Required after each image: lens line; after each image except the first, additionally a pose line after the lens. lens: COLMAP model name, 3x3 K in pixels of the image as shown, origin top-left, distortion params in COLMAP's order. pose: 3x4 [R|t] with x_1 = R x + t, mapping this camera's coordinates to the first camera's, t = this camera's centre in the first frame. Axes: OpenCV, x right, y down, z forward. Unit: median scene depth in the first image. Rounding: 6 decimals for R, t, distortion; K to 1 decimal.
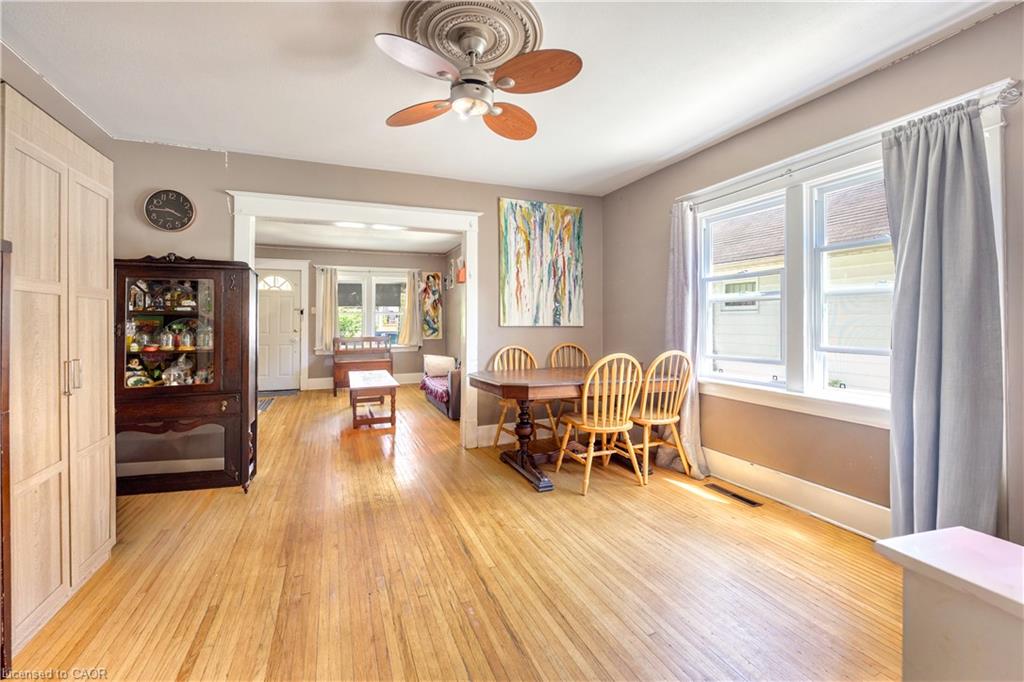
lens RADIAL K [[402.8, 0, 491.8], [0, 402.8, 315.2], [0, 0, 1]] dist [-0.003866, -0.000286]
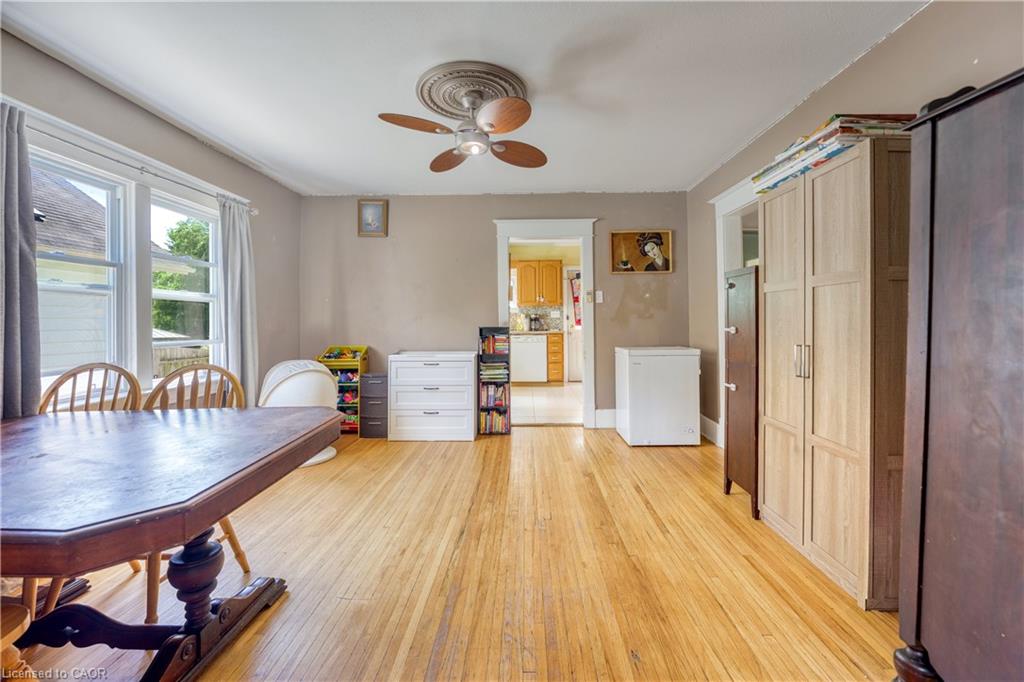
lens RADIAL K [[402.8, 0, 513.2], [0, 402.8, 331.3], [0, 0, 1]] dist [-0.003866, -0.000286]
pose [[-0.917908, 0.001072, 0.396792, -0.642341], [0.004861, 0.999952, 0.008544, 0.050813], [-0.396763, 0.009771, -0.917869, 2.025928]]
